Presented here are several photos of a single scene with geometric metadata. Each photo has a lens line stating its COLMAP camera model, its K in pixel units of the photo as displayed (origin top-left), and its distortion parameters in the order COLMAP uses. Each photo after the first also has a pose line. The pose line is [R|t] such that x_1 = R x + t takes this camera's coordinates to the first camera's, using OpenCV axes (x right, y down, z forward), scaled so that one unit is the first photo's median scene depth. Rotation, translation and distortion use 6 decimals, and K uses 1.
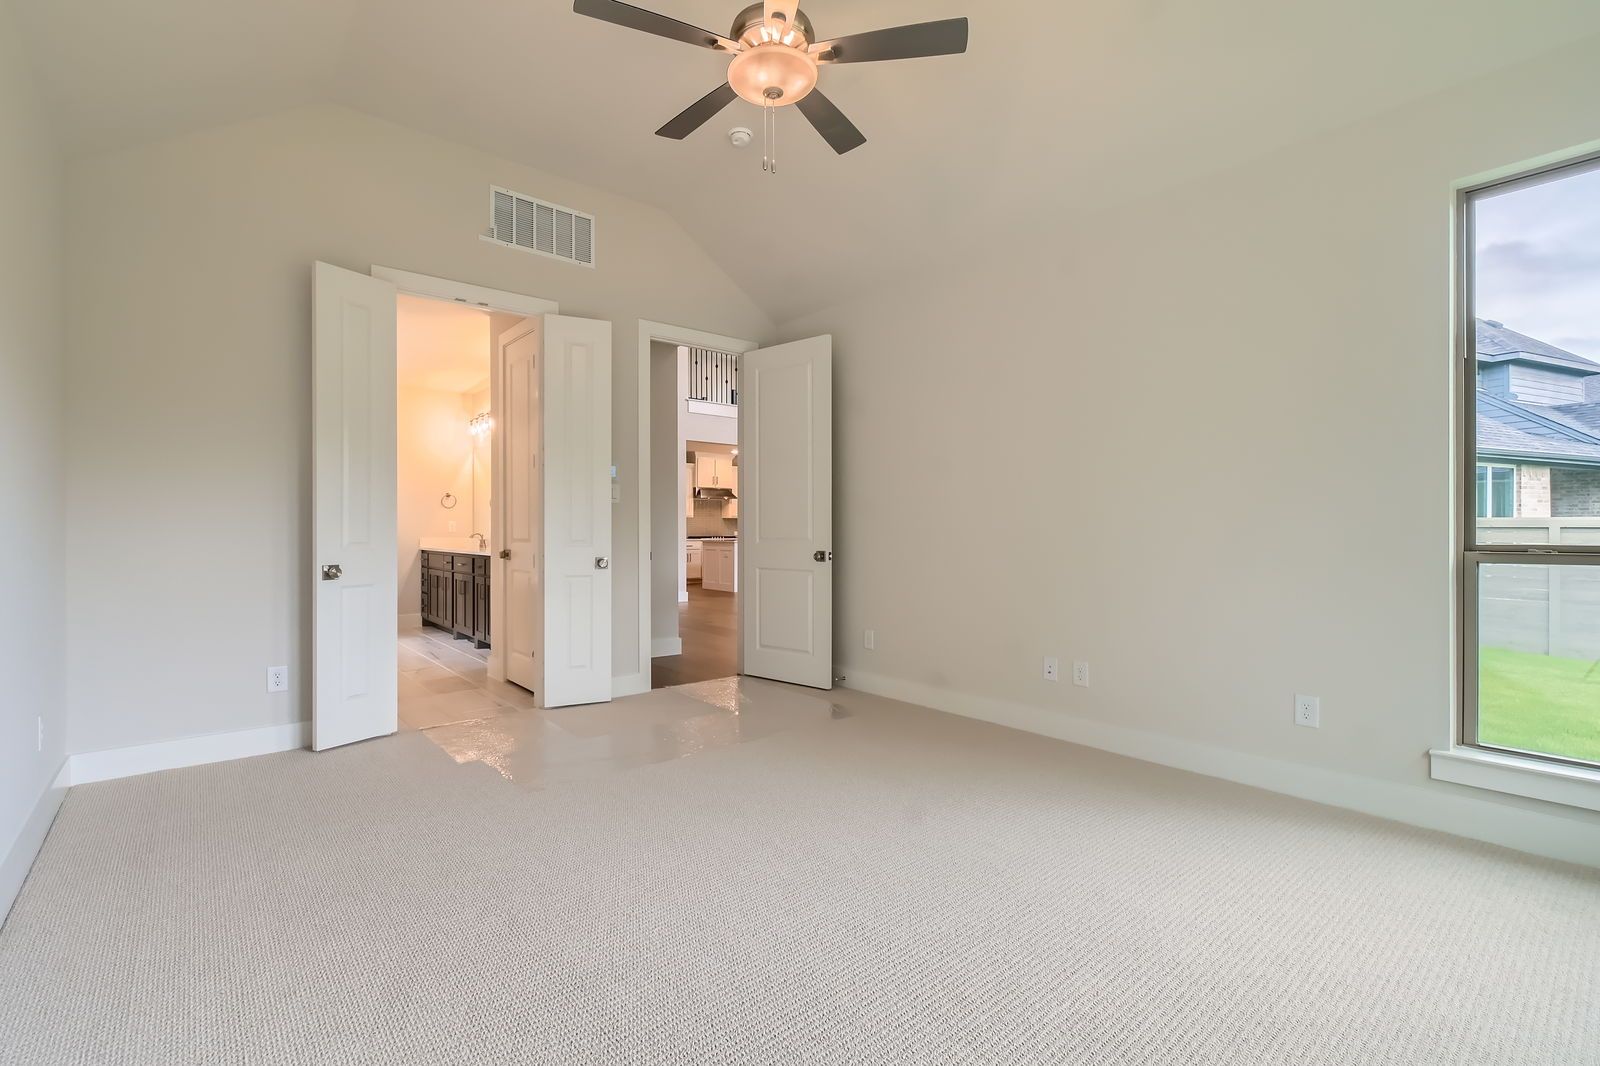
lens RADIAL K [[717.8, 0, 803.1], [0, 717.8, 528.9], [0, 0, 1]] dist [0.004139, -0.000098]
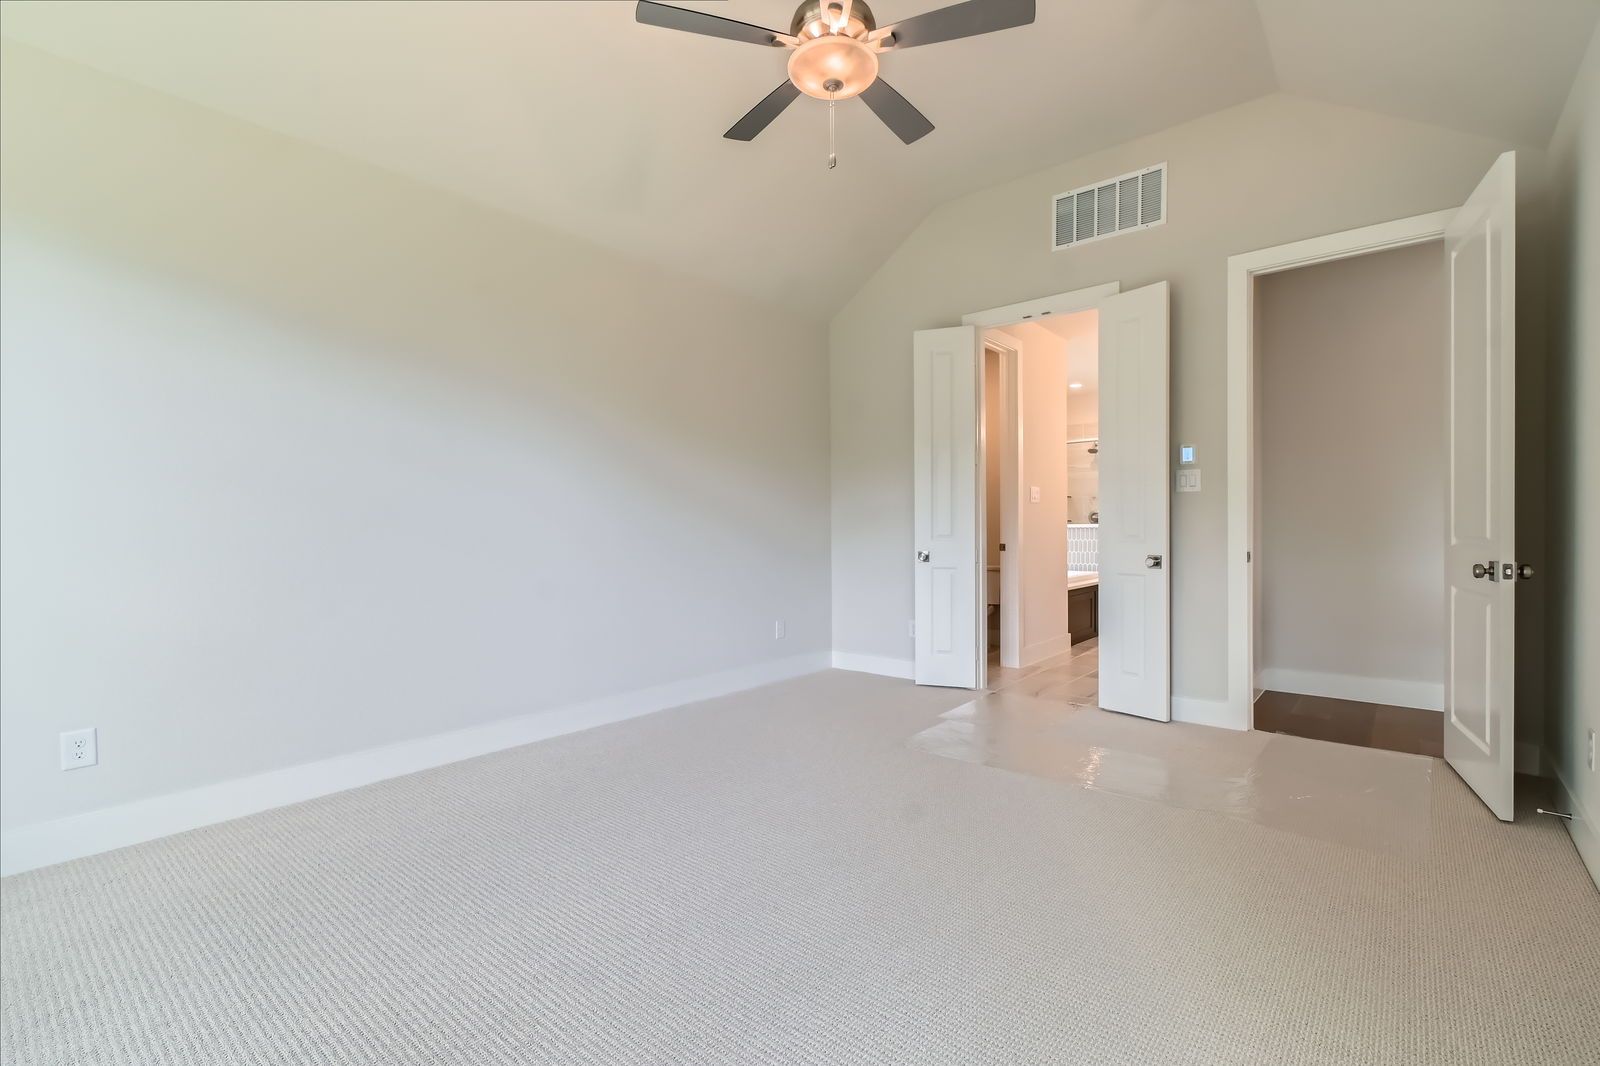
lens RADIAL K [[717.8, 0, 803.1], [0, 717.8, 528.9], [0, 0, 1]] dist [0.004139, -0.000098]
pose [[0.170769, 0.004744, -0.985300, 0.528490], [0.013437, 0.999884, 0.007143, -0.004868], [0.985219, -0.014459, 0.170686, 0.443912]]
